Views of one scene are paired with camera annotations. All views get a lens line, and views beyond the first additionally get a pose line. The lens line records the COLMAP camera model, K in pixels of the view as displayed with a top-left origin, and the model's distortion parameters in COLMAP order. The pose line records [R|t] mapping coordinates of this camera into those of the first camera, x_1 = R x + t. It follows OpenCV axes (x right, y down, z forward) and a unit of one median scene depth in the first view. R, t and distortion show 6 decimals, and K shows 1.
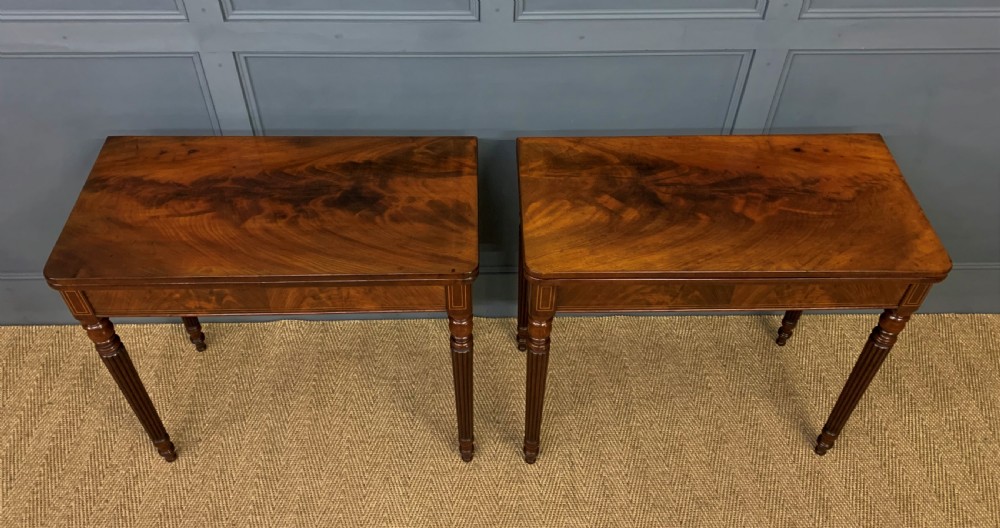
lens RADIAL K [[823.4, 0, 491.5], [0, 823.4, 201.0], [0, 0, 1]] dist [0.001185, 0.009067]
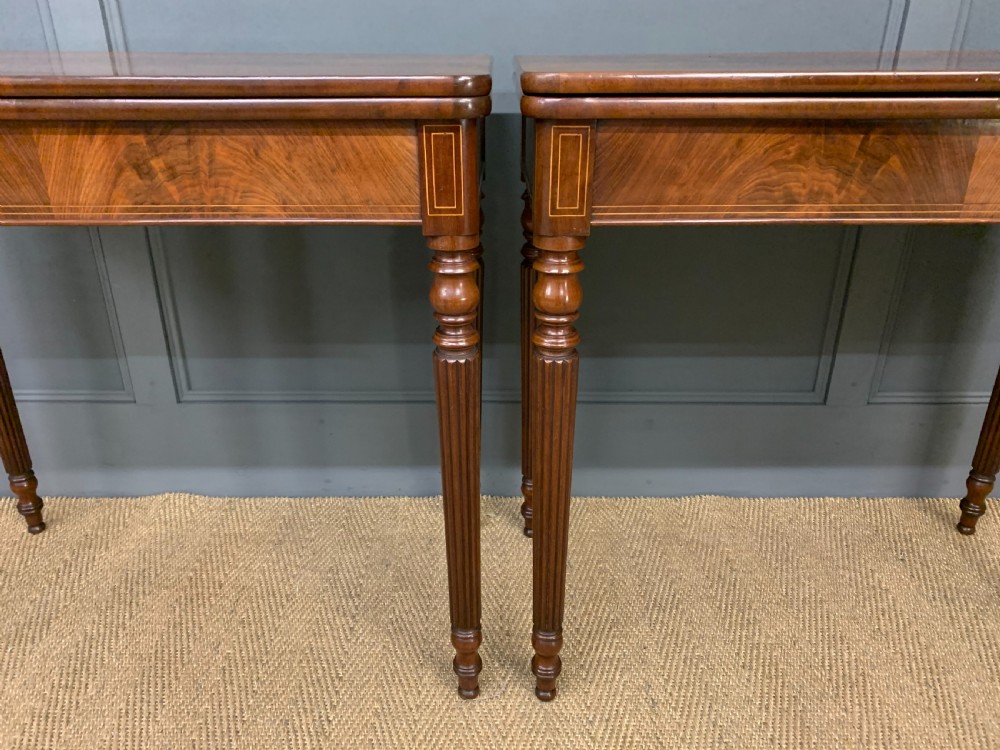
lens RADIAL K [[773.6, 0, 493.1], [0, 773.6, 385.7], [0, 0, 1]] dist [-0.003180, 0.004292]
pose [[0.999602, 0.003123, -0.028035, 0.012371], [-0.011823, 0.948726, -0.315878, 0.292989], [0.025611, 0.316083, 0.948386, 0.497419]]
